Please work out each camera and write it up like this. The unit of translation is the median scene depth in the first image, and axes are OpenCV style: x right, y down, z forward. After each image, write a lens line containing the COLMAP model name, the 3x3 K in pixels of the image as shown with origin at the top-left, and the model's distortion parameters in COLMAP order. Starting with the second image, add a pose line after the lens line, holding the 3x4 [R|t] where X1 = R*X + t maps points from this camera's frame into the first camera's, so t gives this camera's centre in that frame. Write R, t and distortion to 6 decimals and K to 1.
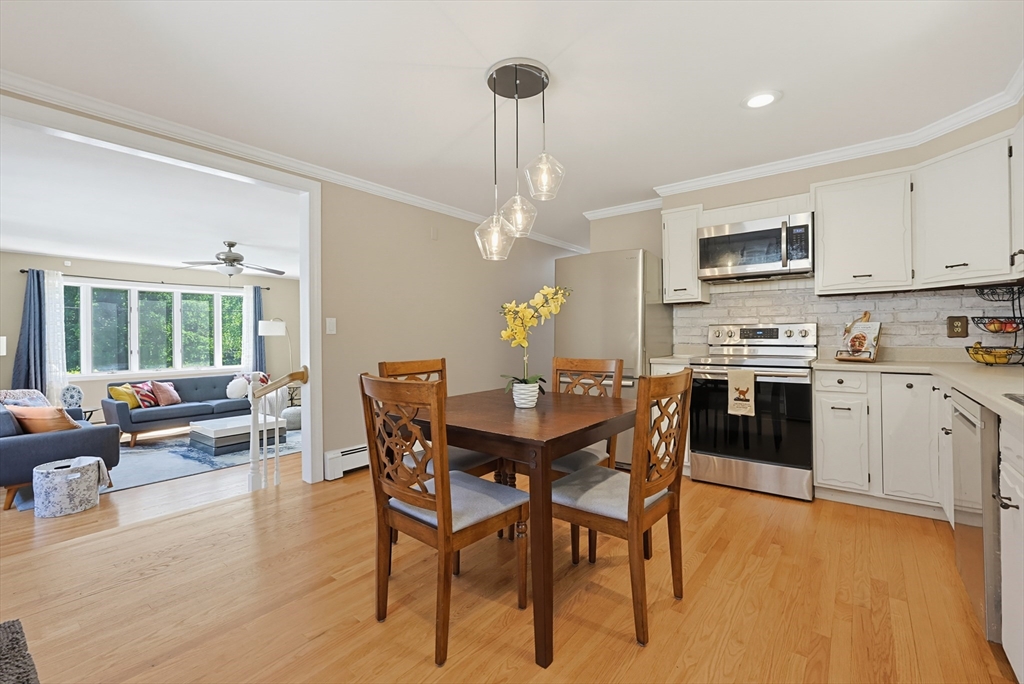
lens RADIAL K [[438.3, 0, 512.8], [0, 438.3, 336.1], [0, 0, 1]] dist [-0.005246, 0.002426]
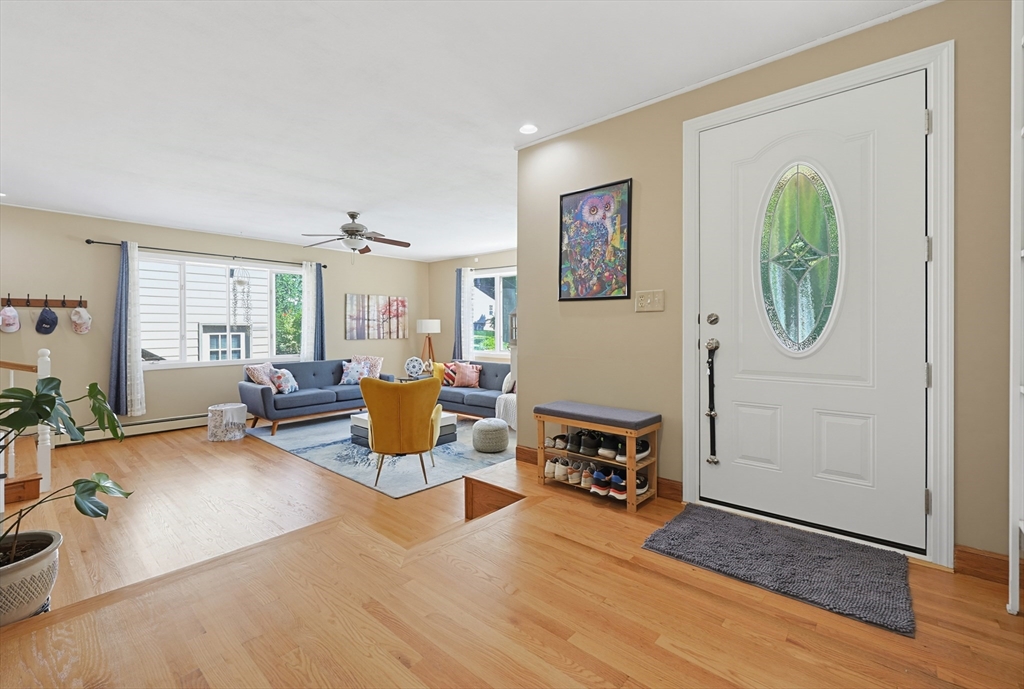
lens RADIAL K [[438.3, 0, 512.1], [0, 438.3, 340.6], [0, 0, 1]] dist [-0.005246, 0.002426]
pose [[-0.033481, 0.036477, -0.998773, 0.239710], [-0.004442, 0.999318, 0.036646, 0.015713], [0.999429, 0.005664, -0.033296, 1.310882]]
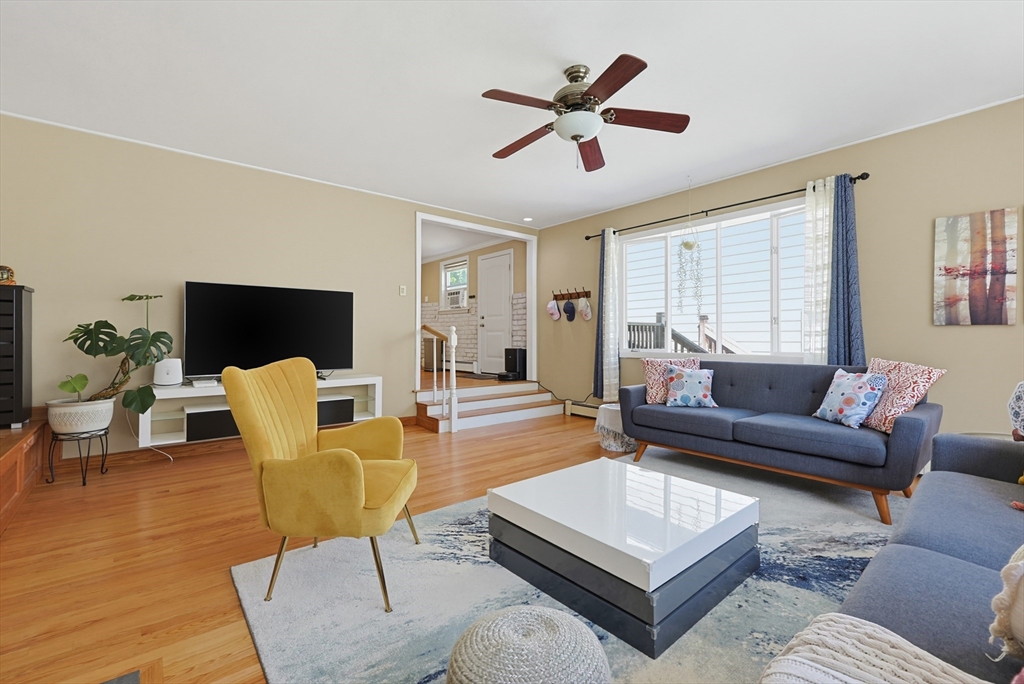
lens RADIAL K [[438.3, 0, 517.5], [0, 438.3, 341.8], [0, 0, 1]] dist [-0.005246, 0.002426]
pose [[-0.980712, 0.002916, 0.195435, -0.651471], [0.004632, 0.999955, 0.008323, 0.076804], [-0.195402, 0.009067, -0.980681, 1.426677]]
